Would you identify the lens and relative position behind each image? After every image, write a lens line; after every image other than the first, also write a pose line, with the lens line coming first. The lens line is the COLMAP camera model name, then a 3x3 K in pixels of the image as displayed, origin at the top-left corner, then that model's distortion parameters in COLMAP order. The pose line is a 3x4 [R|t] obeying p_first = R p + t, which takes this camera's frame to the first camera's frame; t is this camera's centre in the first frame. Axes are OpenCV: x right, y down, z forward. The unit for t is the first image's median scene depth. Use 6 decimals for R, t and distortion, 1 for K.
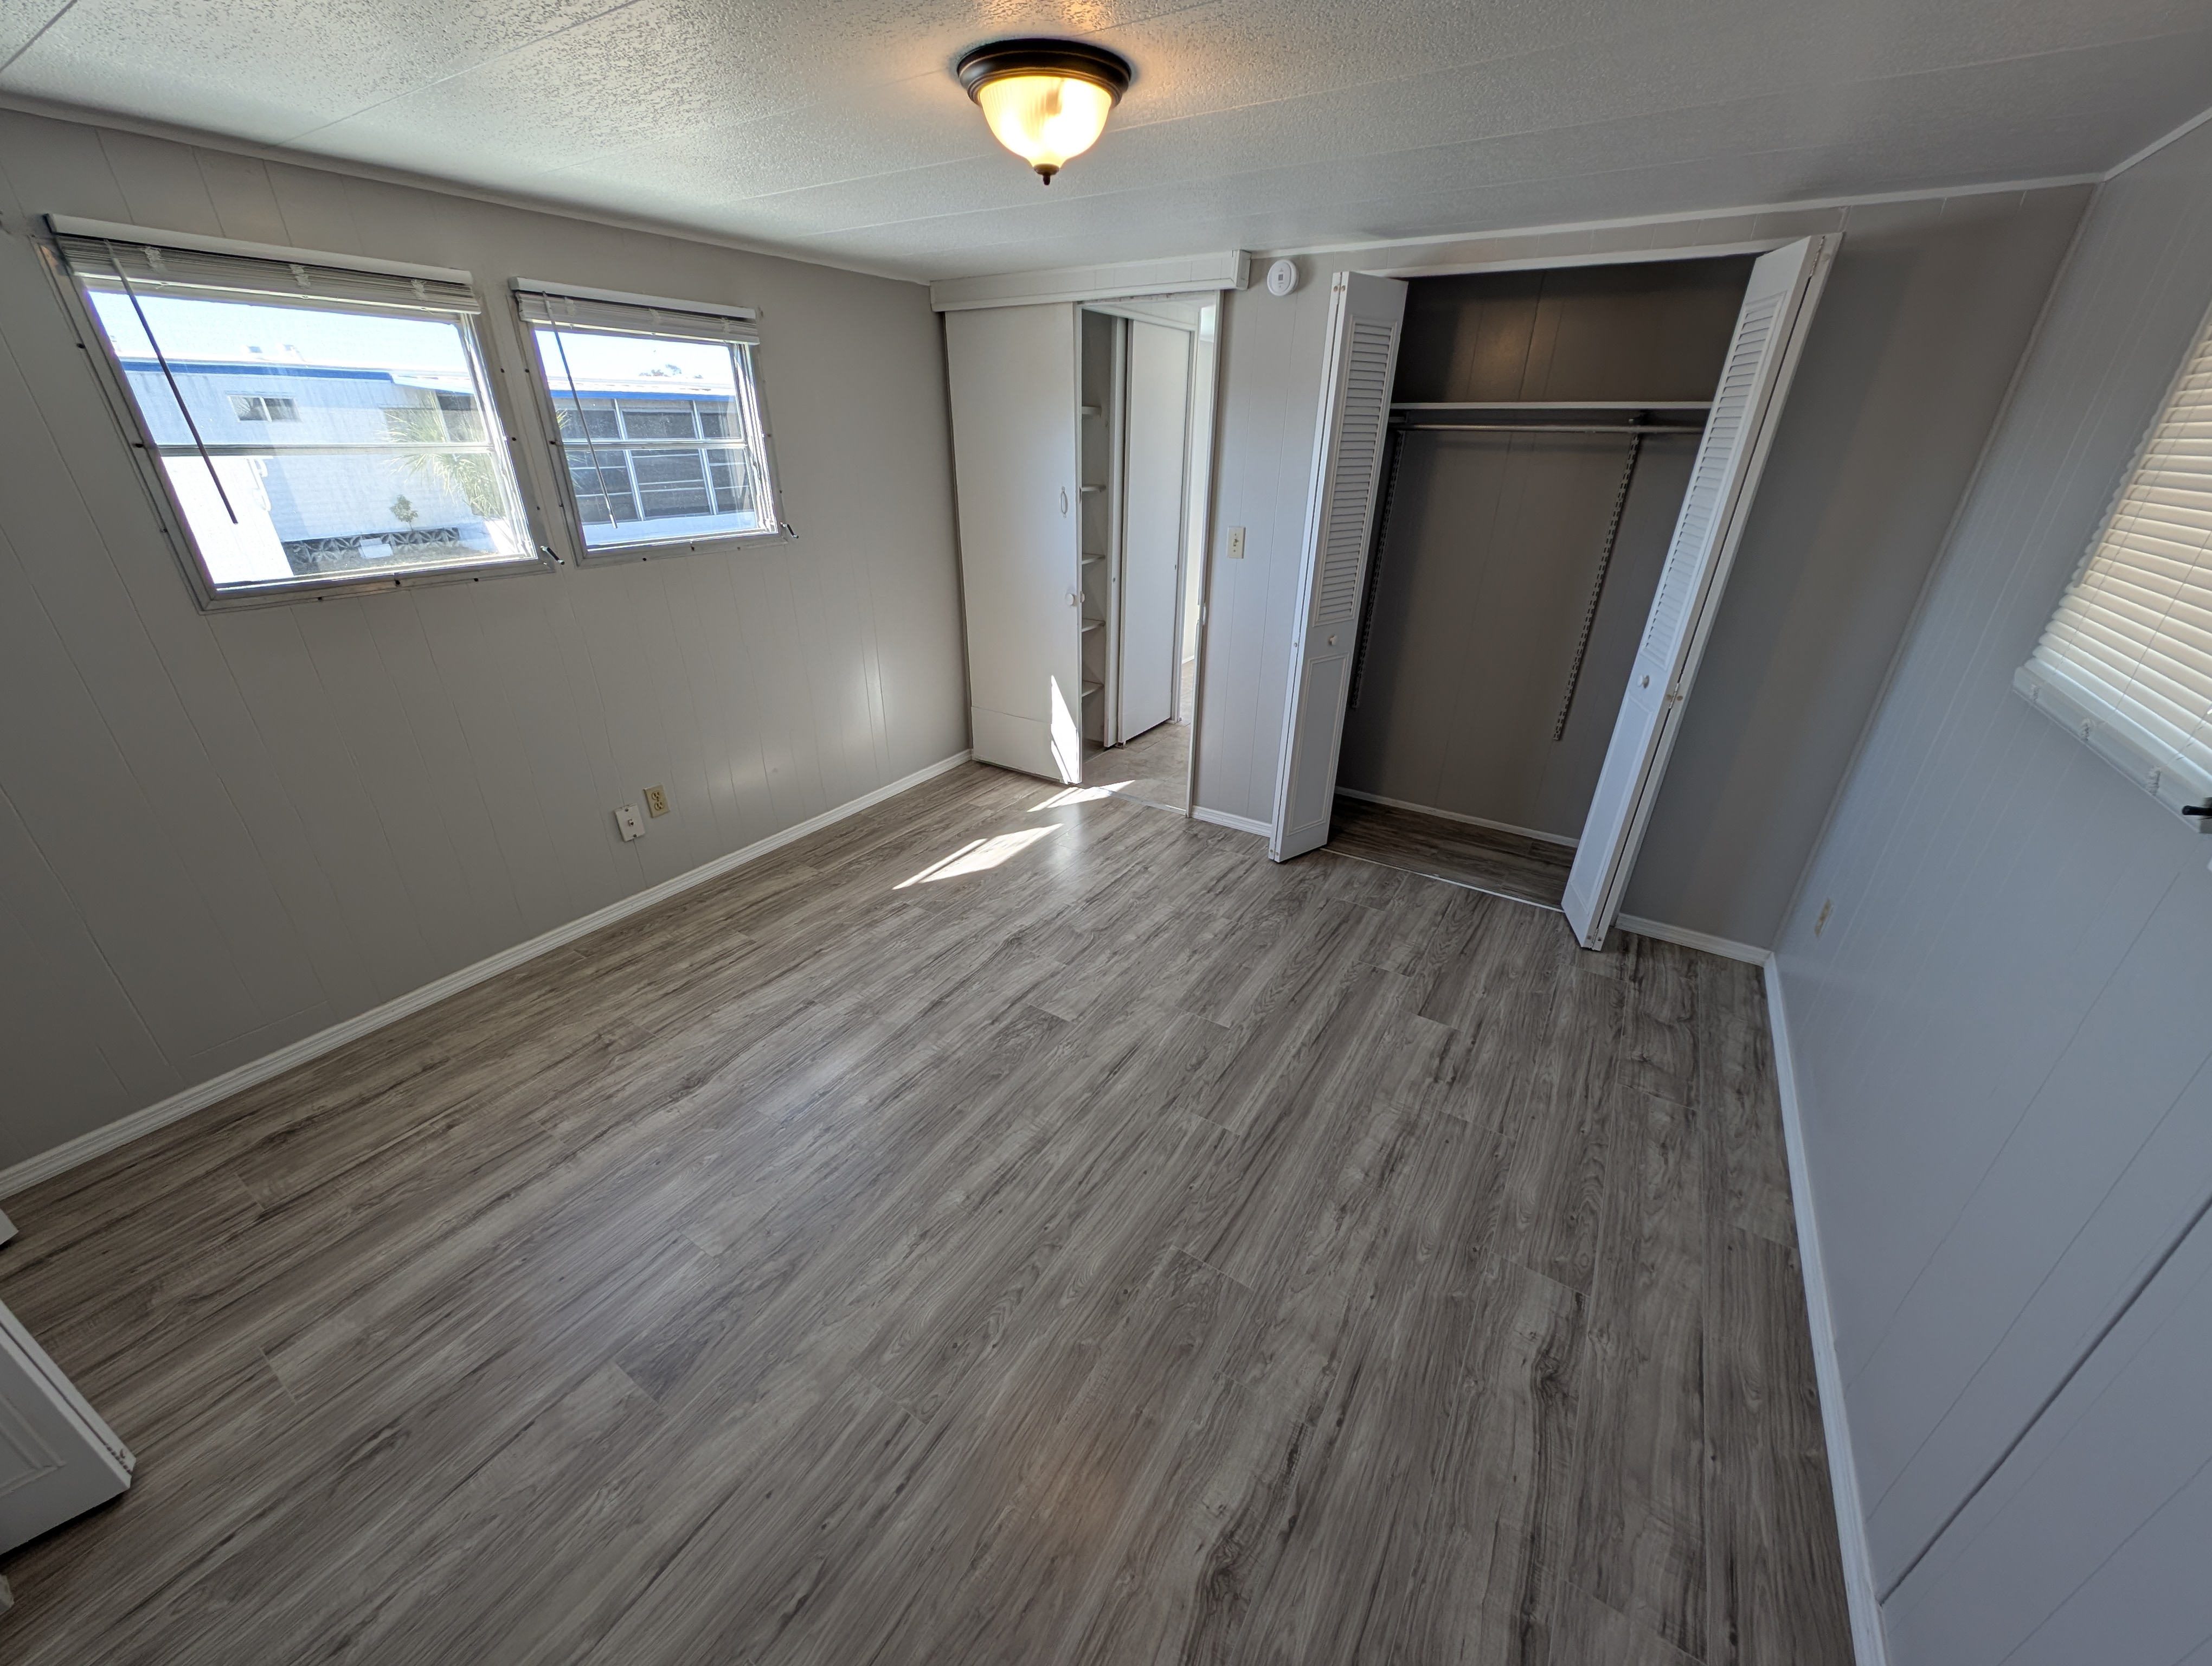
lens RADIAL K [[830.1, 0, 1104.9], [0, 830.1, 828.7], [0, 0, 1]] dist [0.017051, -0.007379]
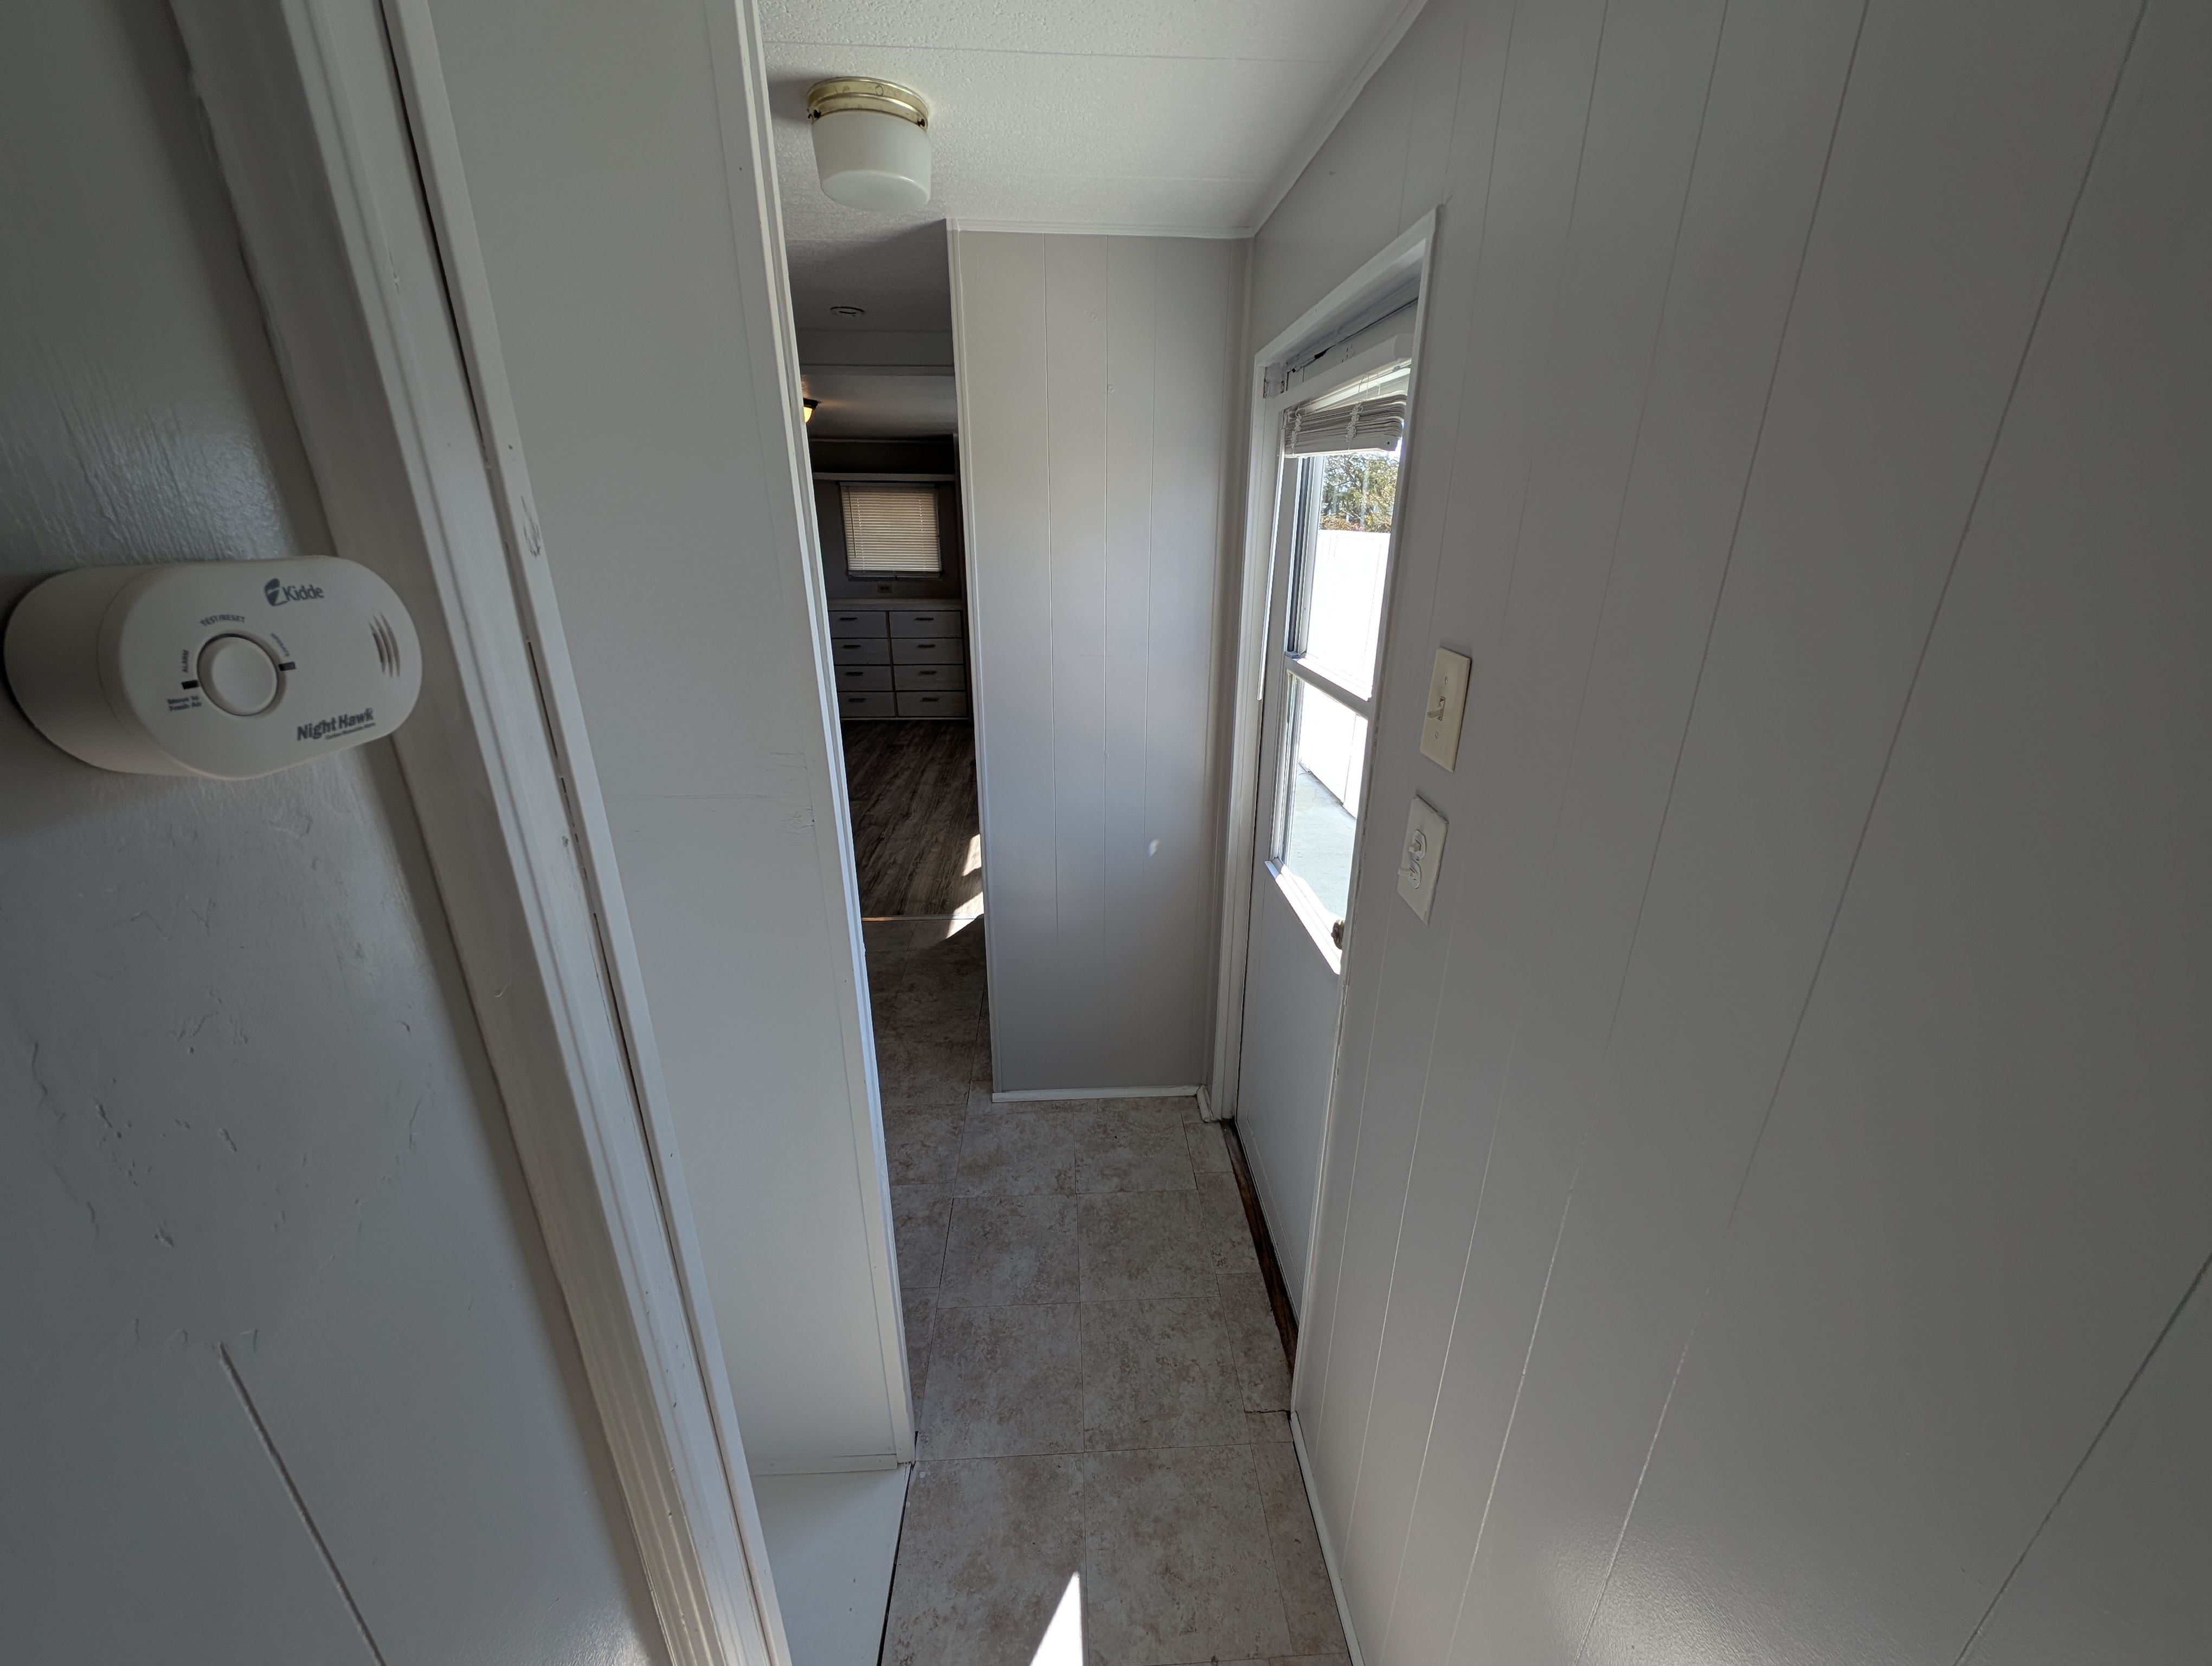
lens RADIAL K [[830.1, 0, 1104.9], [0, 830.1, 828.7], [0, 0, 1]] dist [0.017051, -0.007379]
pose [[-0.812403, 0.192593, -0.550371, 0.573428], [-0.262602, 0.721894, 0.640241, -1.192369], [0.520616, 0.664663, -0.535894, 2.515621]]
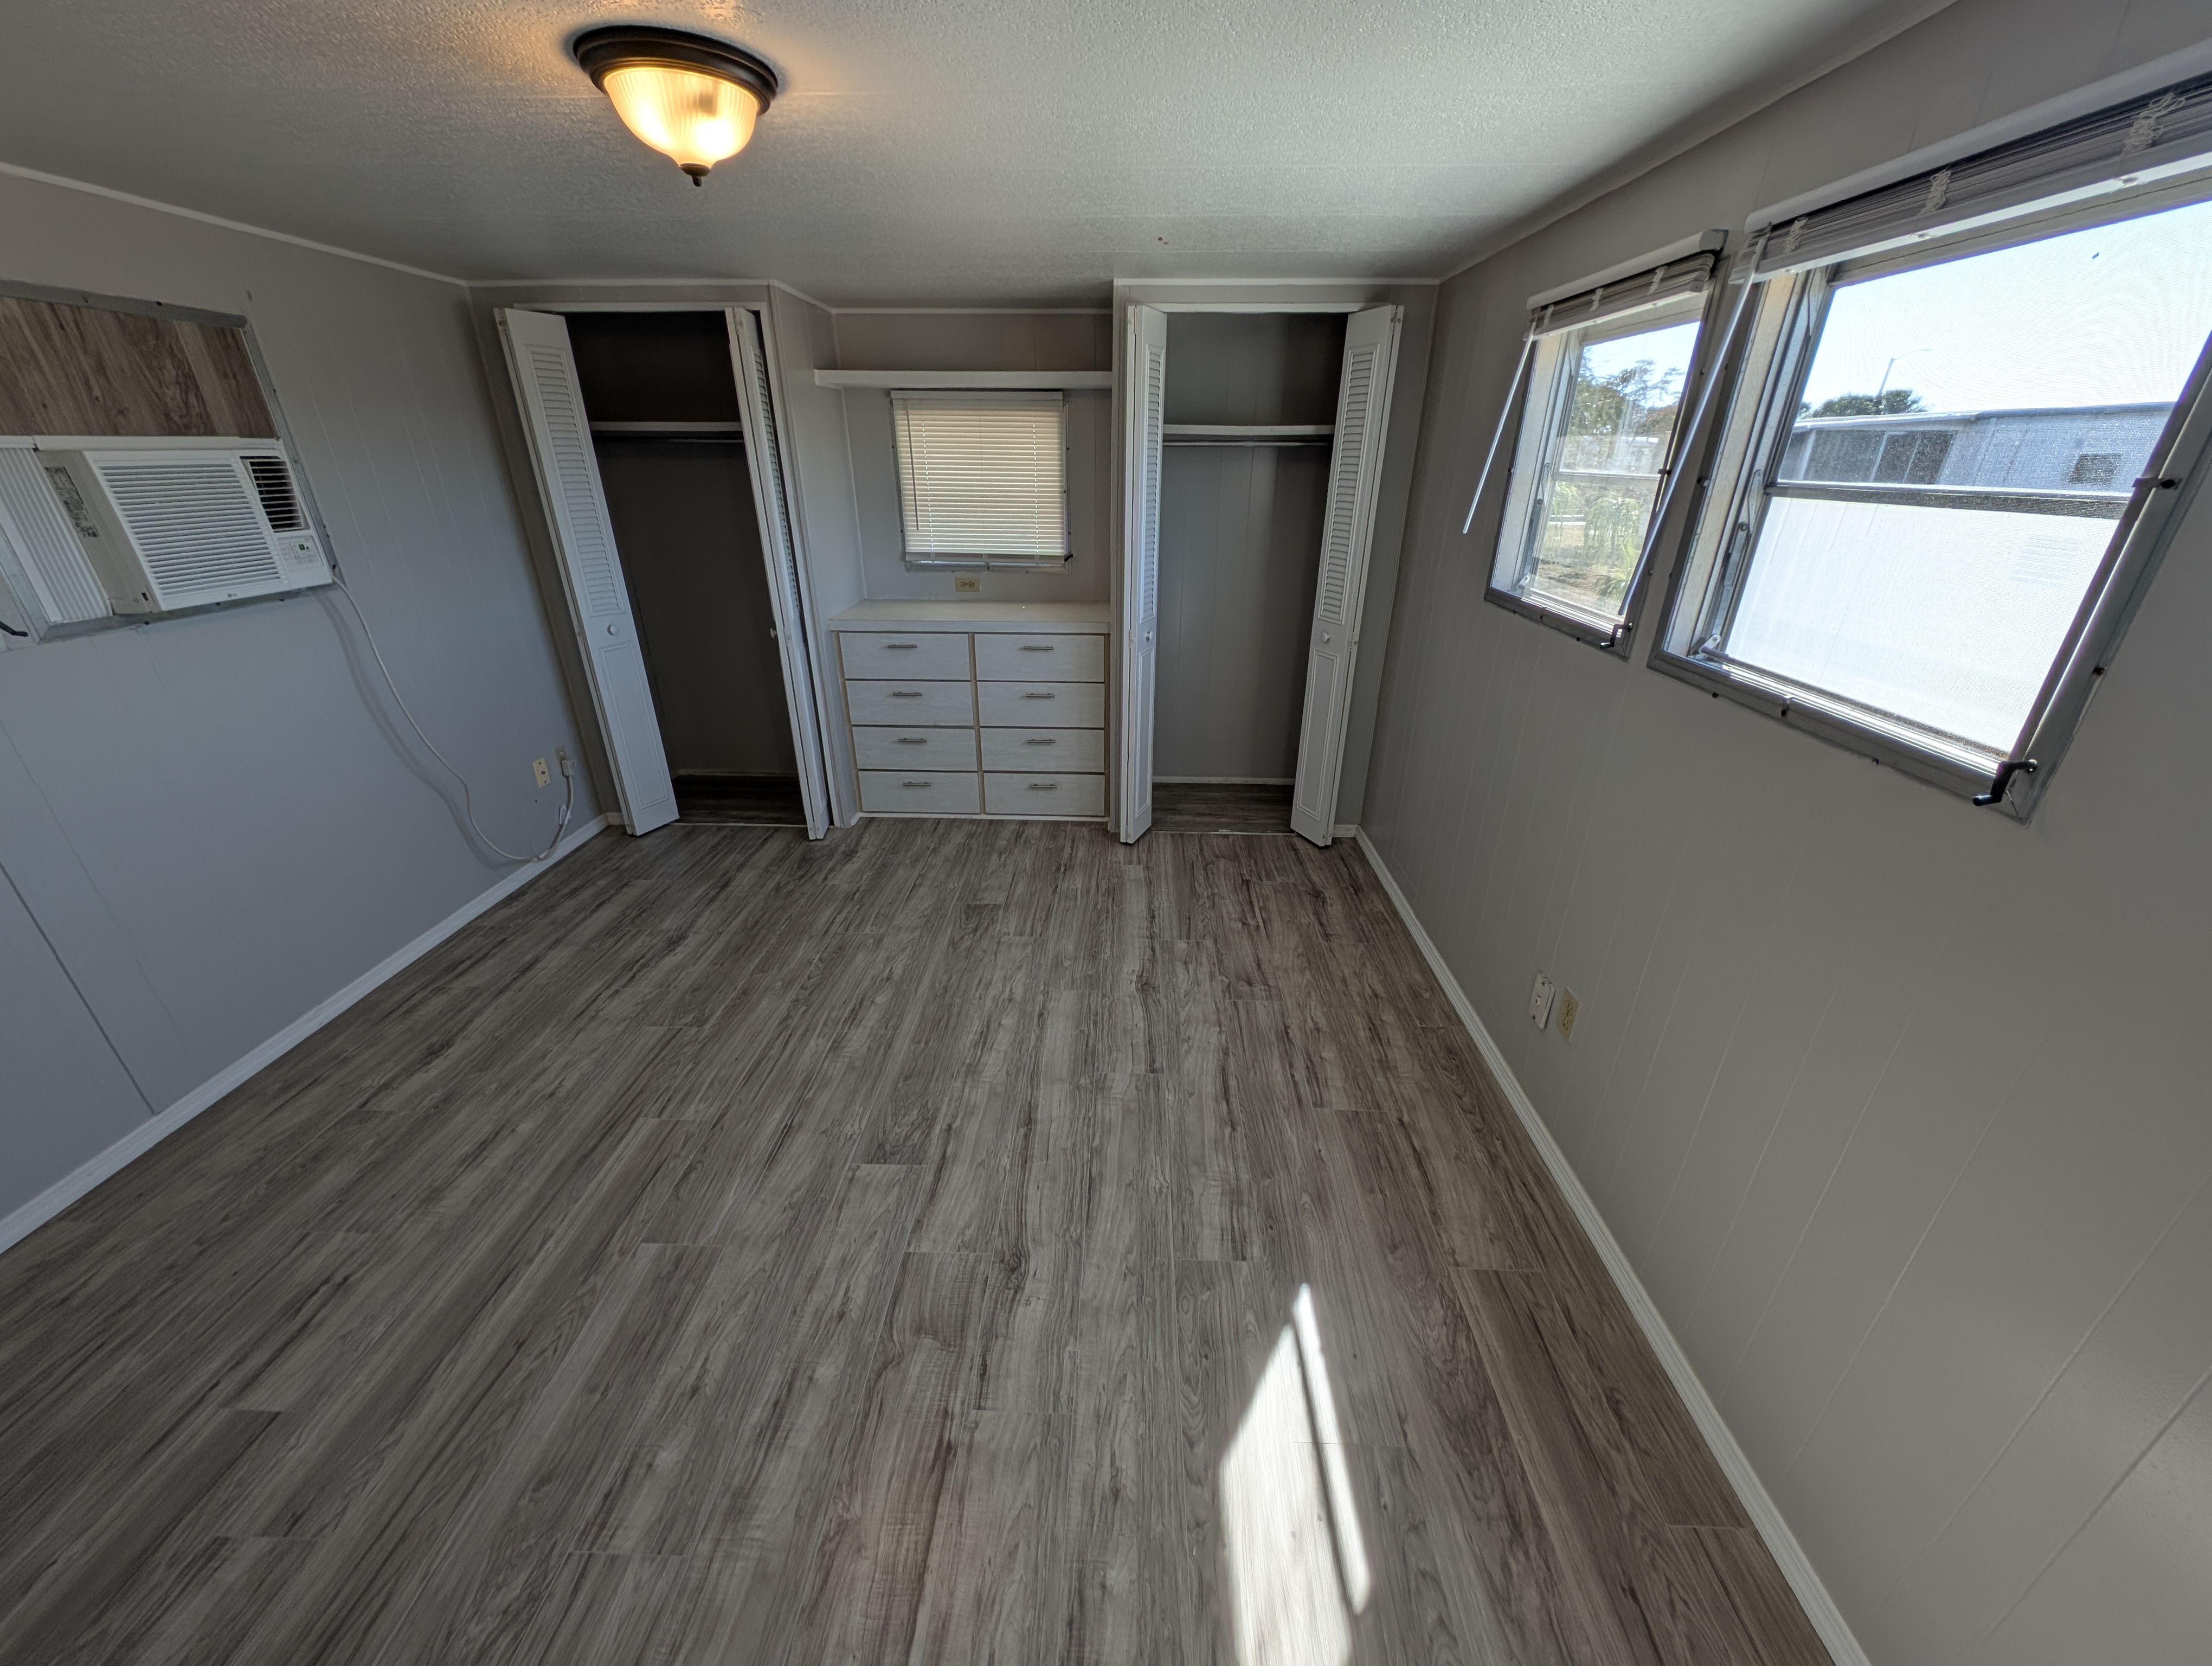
lens RADIAL K [[830.1, 0, 1104.9], [0, 830.1, 828.7], [0, 0, 1]] dist [0.017051, -0.007379]
pose [[-0.861405, 0.196141, -0.468519, 0.072643], [-0.231262, 0.669811, 0.705600, -0.640600], [0.452216, 0.716158, -0.531618, 1.353457]]
